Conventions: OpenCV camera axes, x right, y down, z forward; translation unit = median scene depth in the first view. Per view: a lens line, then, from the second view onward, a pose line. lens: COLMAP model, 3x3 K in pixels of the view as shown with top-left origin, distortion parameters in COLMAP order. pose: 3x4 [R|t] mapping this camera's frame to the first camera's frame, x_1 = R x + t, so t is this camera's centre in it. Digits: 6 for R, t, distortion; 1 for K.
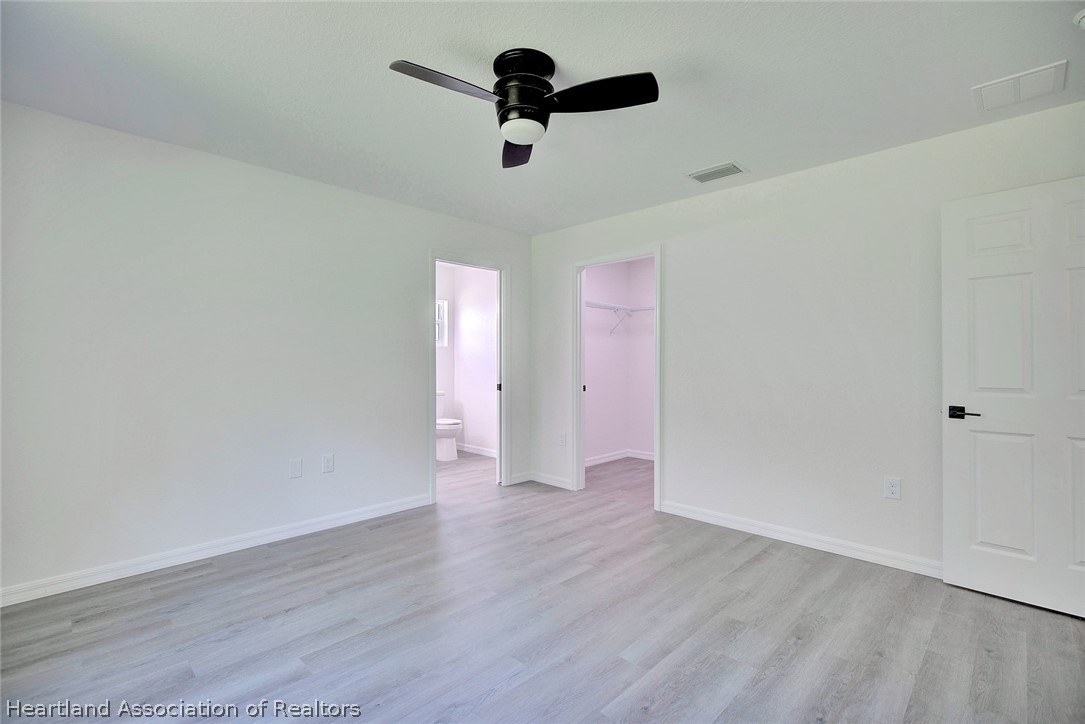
lens RADIAL K [[494.9, 0, 543.3], [0, 494.9, 357.4], [0, 0, 1]] dist [-0.003816, -0.000728]
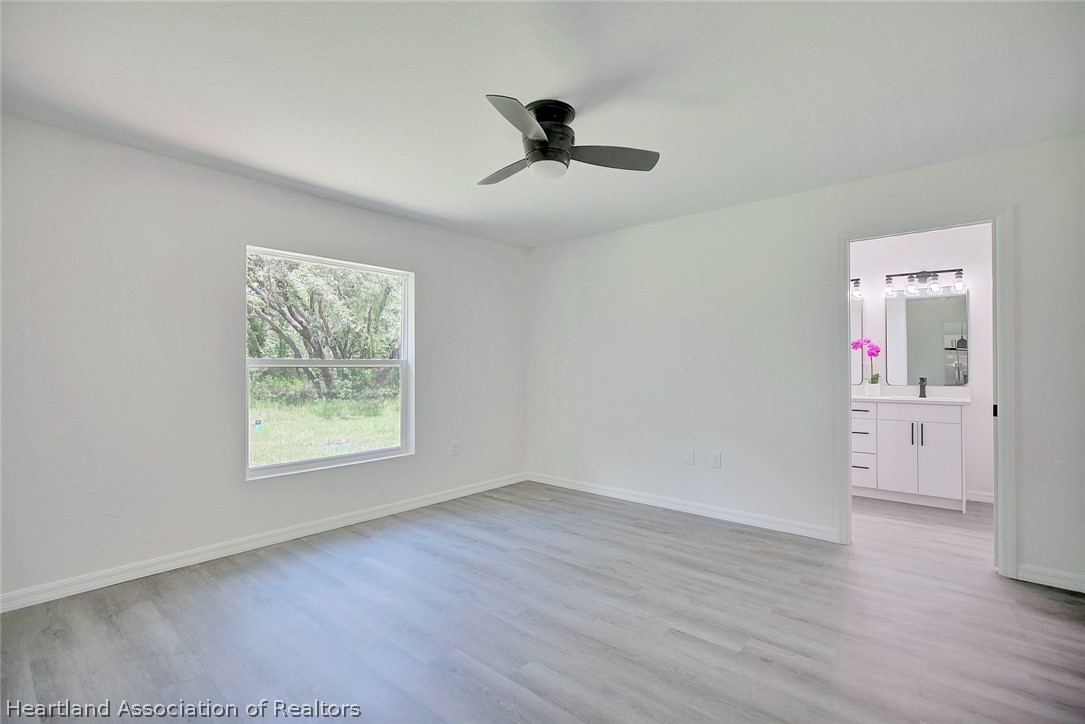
lens RADIAL K [[494.9, 0, 547.1], [0, 494.9, 364.3], [0, 0, 1]] dist [-0.003816, -0.000728]
pose [[0.055227, -0.009518, -0.998428, 0.813192], [0.008059, 0.999926, -0.009086, 0.006772], [0.998441, -0.007544, 0.055299, 0.685572]]
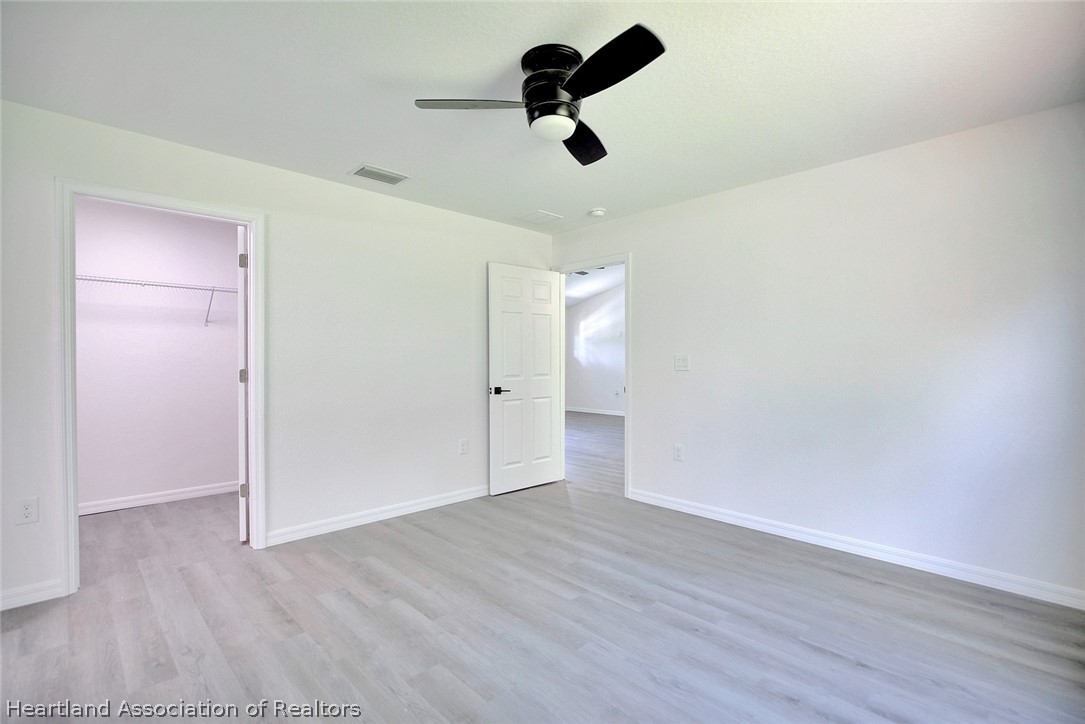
lens RADIAL K [[494.9, 0, 546.3], [0, 494.9, 357.9], [0, 0, 1]] dist [-0.003816, -0.000728]
pose [[0.027661, 0.000392, 0.999617, -0.759636], [-0.008184, 0.999966, -0.000166, -0.000427], [-0.999584, -0.008176, 0.027664, 0.722165]]
